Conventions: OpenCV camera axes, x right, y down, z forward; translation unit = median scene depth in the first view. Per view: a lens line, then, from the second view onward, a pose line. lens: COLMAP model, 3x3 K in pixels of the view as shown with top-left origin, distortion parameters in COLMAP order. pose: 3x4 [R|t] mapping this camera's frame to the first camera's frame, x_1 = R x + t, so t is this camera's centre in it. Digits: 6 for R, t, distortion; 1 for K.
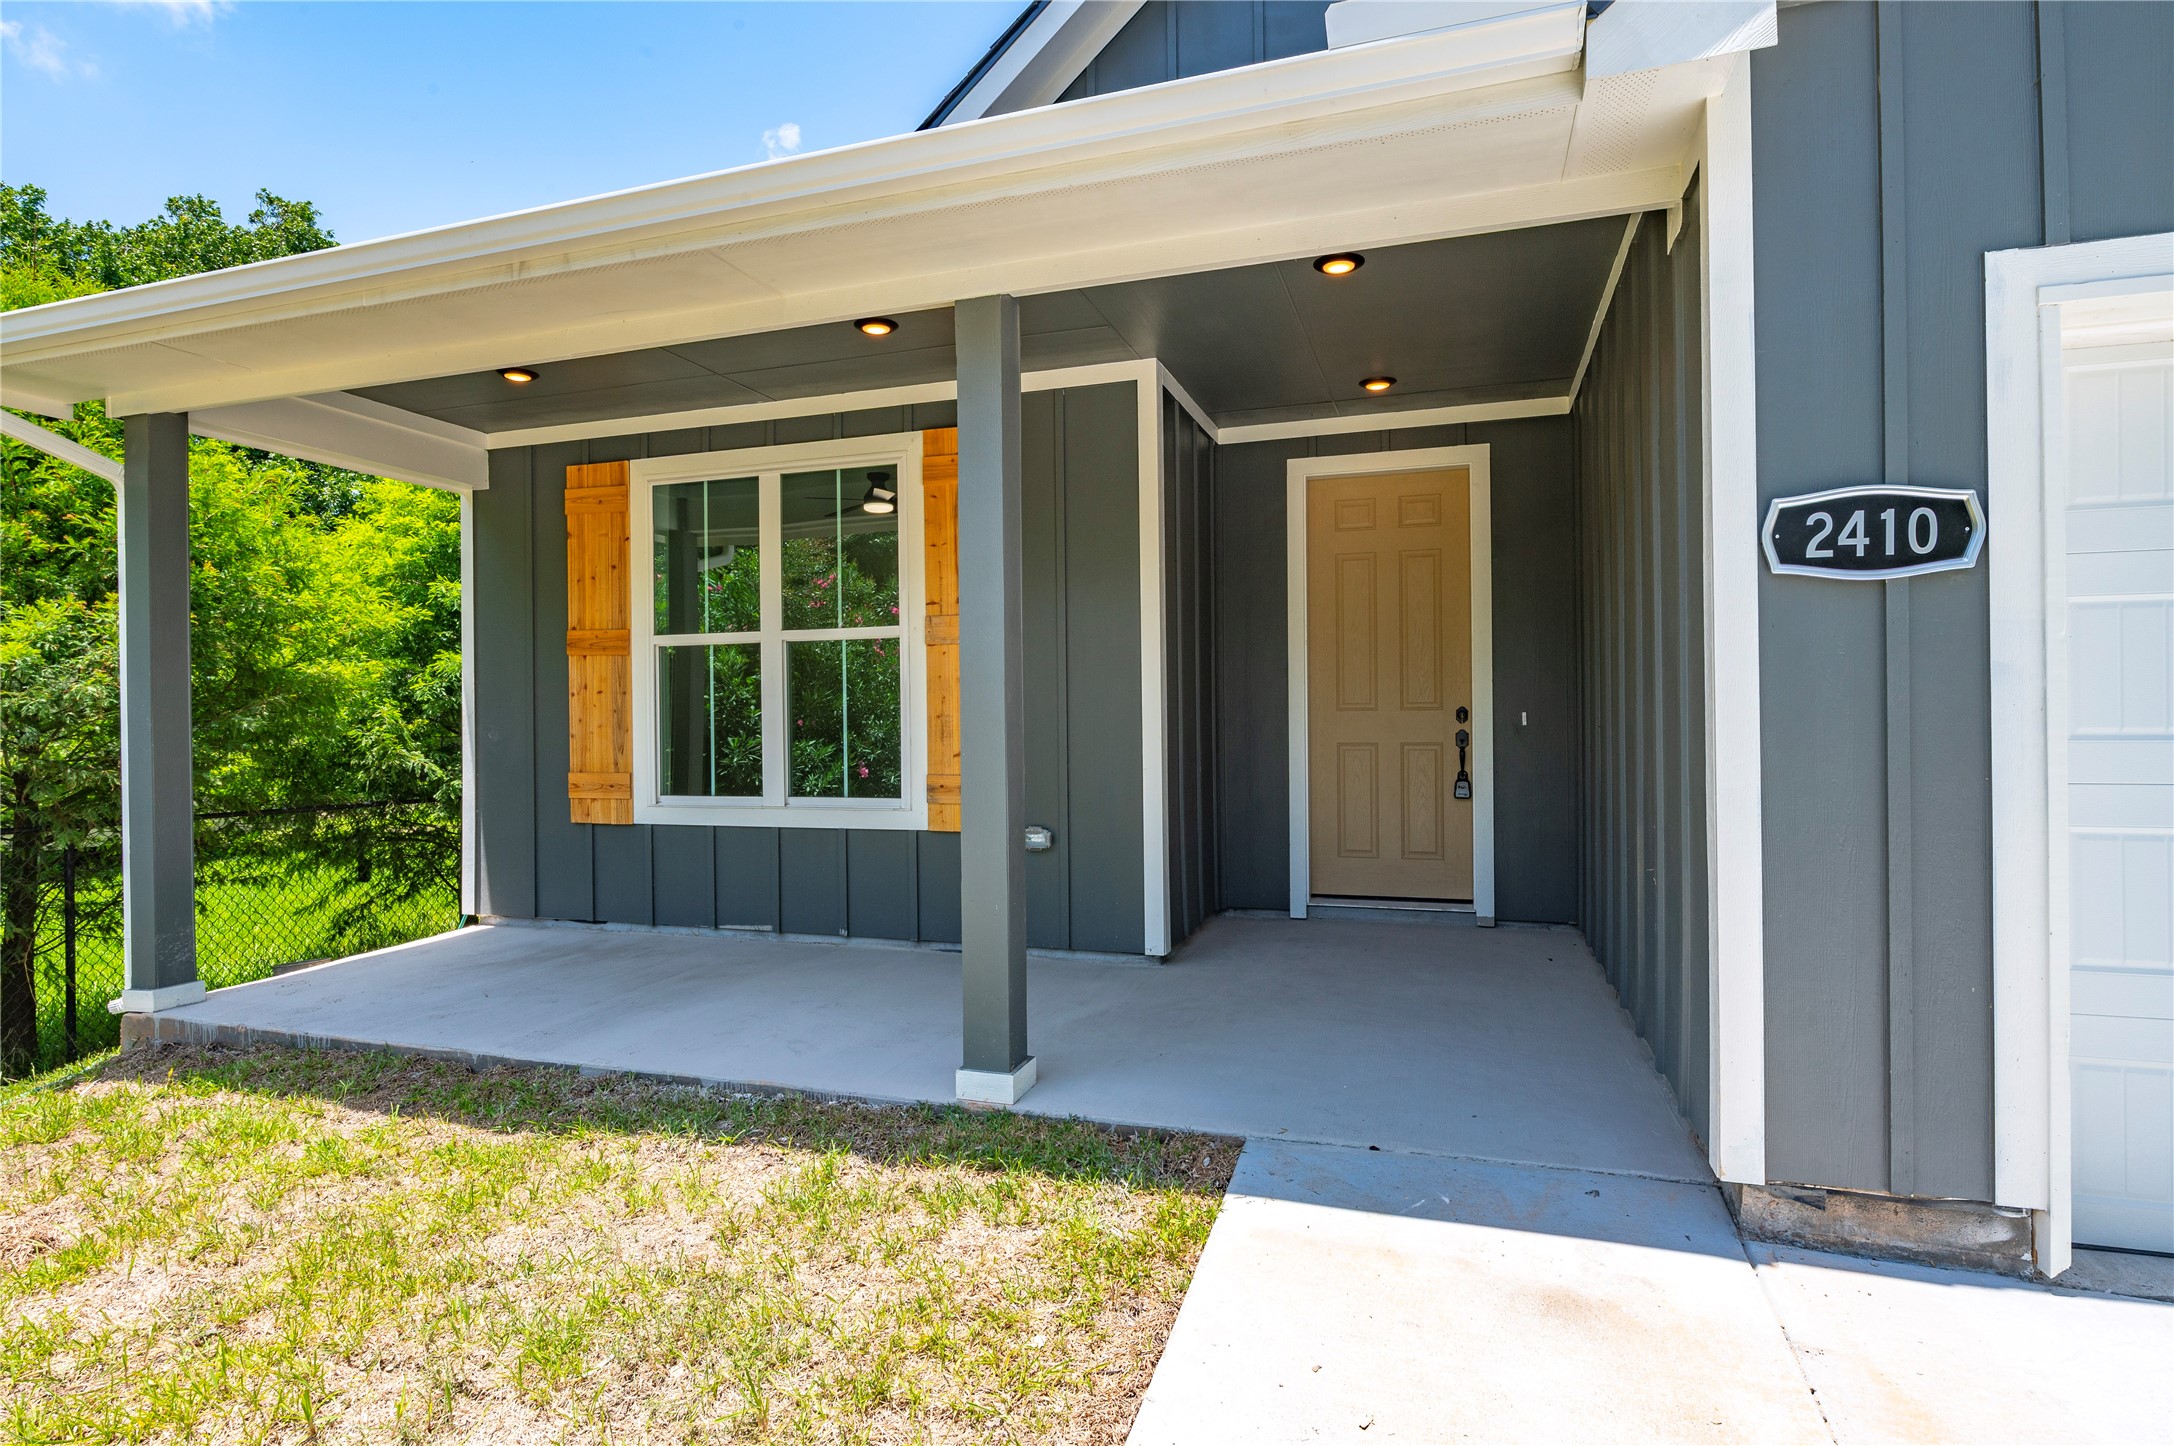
lens RADIAL K [[1153.6, 0, 1083.0], [0, 1153.6, 717.2], [0, 0, 1]] dist [-0.004301, 0.001373]
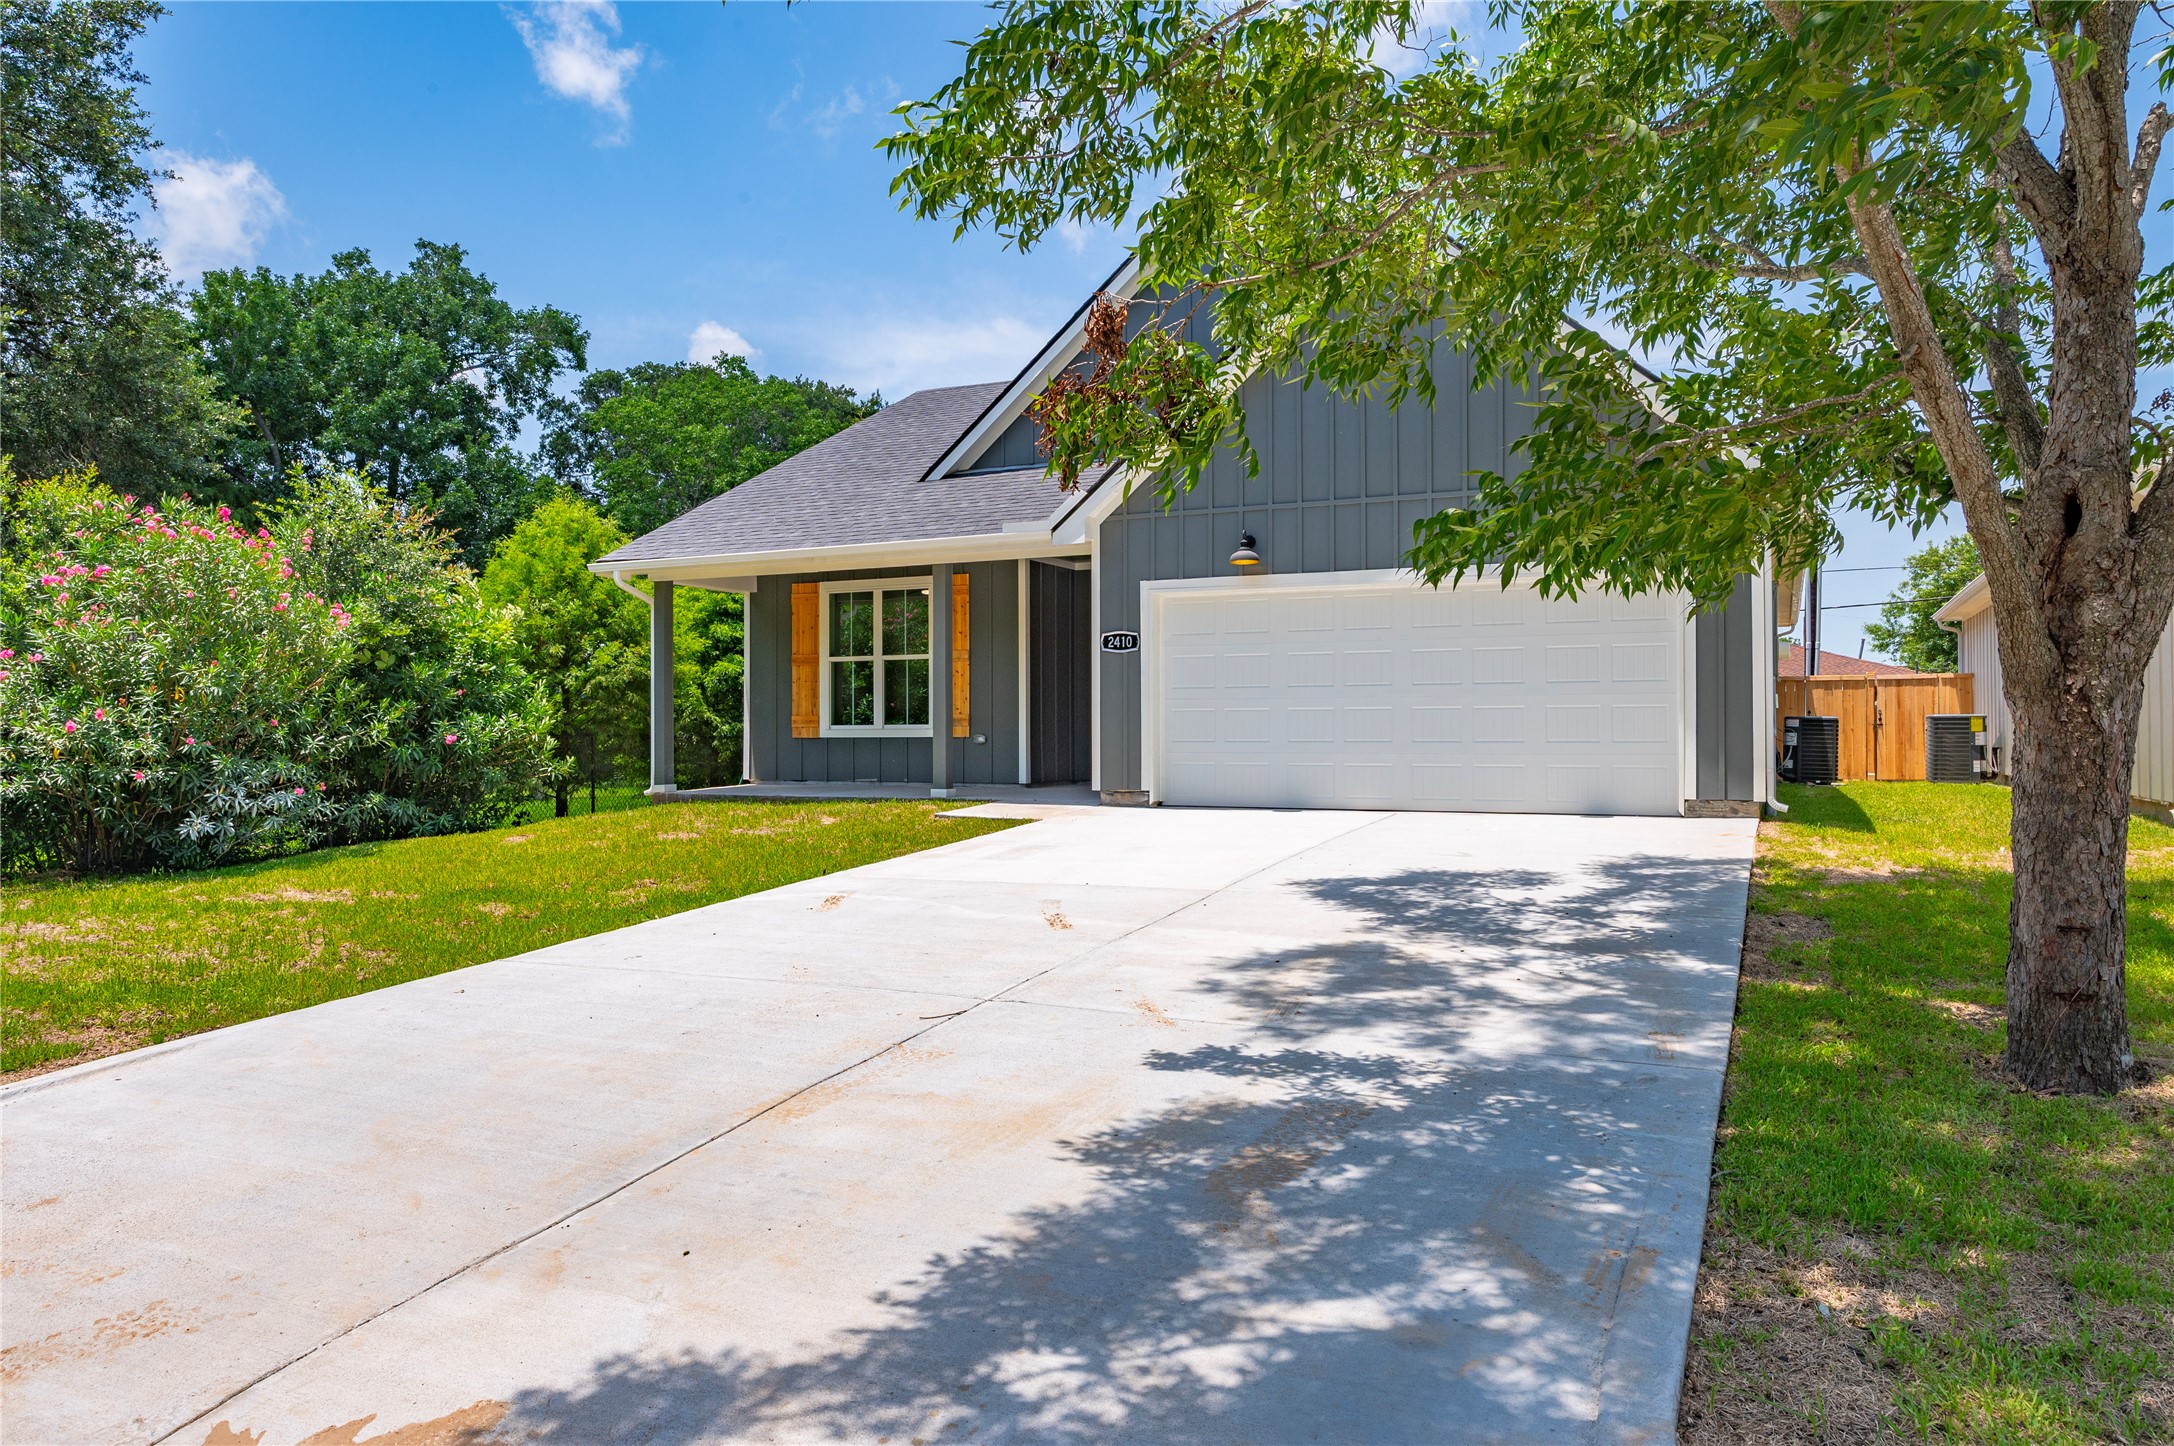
lens RADIAL K [[1431.2, 0, 1070.0], [0, 1431.2, 721.0], [0, 0, 1]] dist [-0.006533, -0.000763]
pose [[0.992272, 0.005434, -0.123966, 0.494895], [-0.006177, 0.999965, -0.005610, 0.075030], [0.123932, 0.006333, 0.992271, -1.897705]]
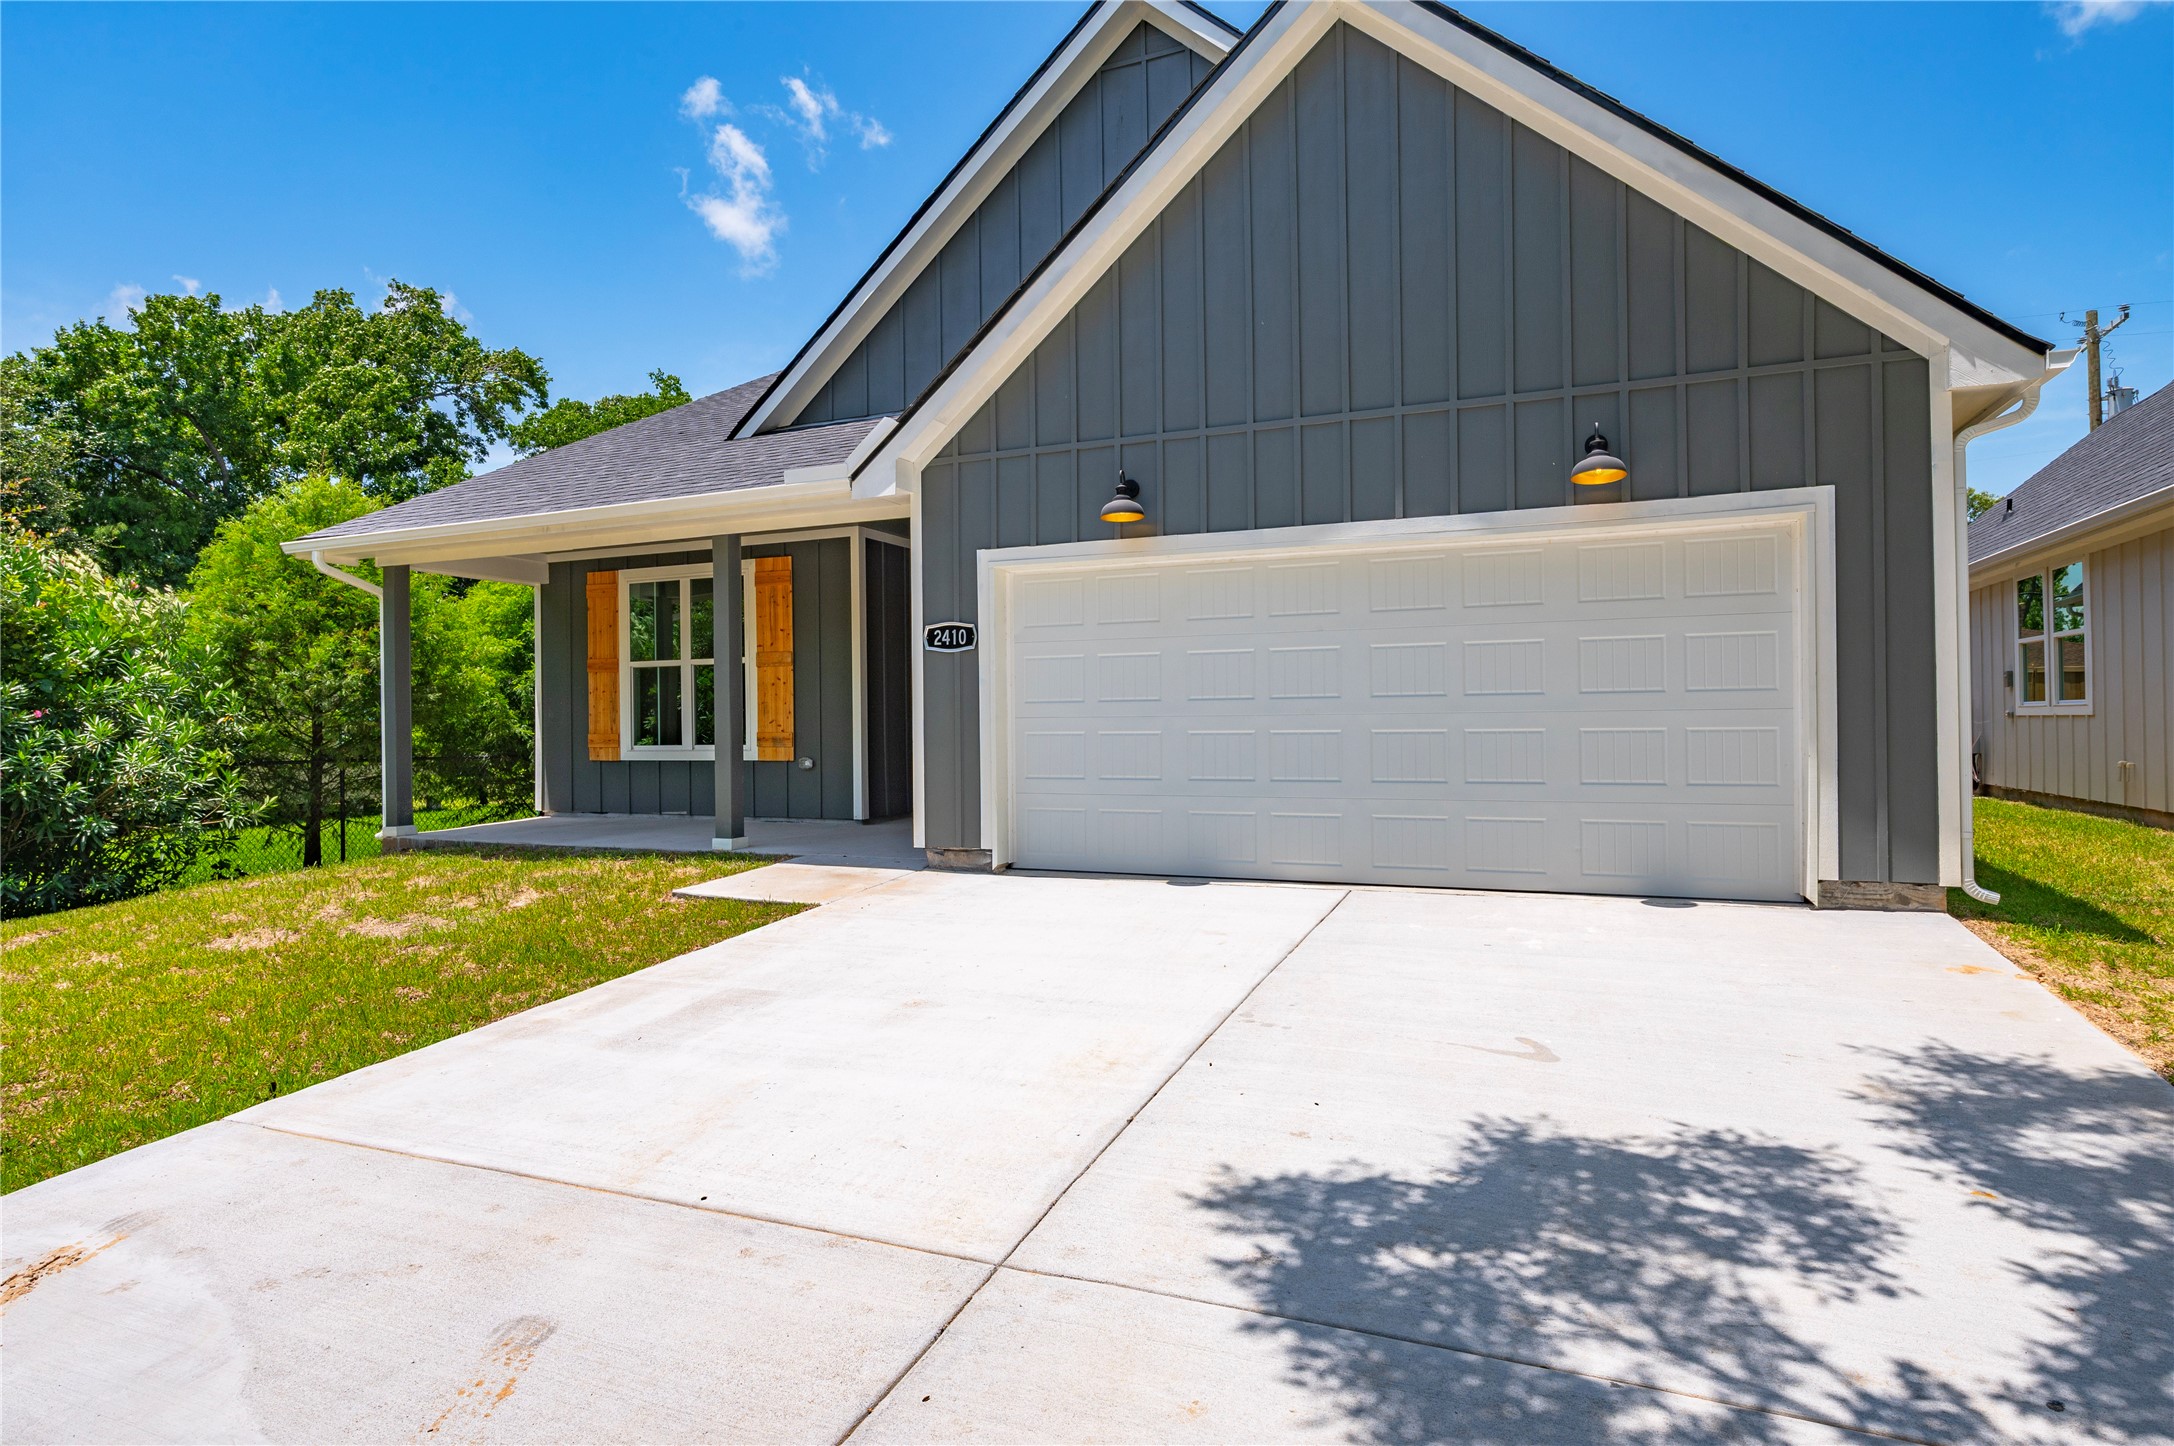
lens RADIAL K [[1153.6, 0, 1067.7], [0, 1153.6, 719.7], [0, 0, 1]] dist [-0.004301, 0.001373]
pose [[0.996727, -0.002400, -0.080804, 0.526953], [0.002485, 0.999996, 0.000953, 0.026266], [0.080801, -0.001150, 0.996730, -0.884160]]
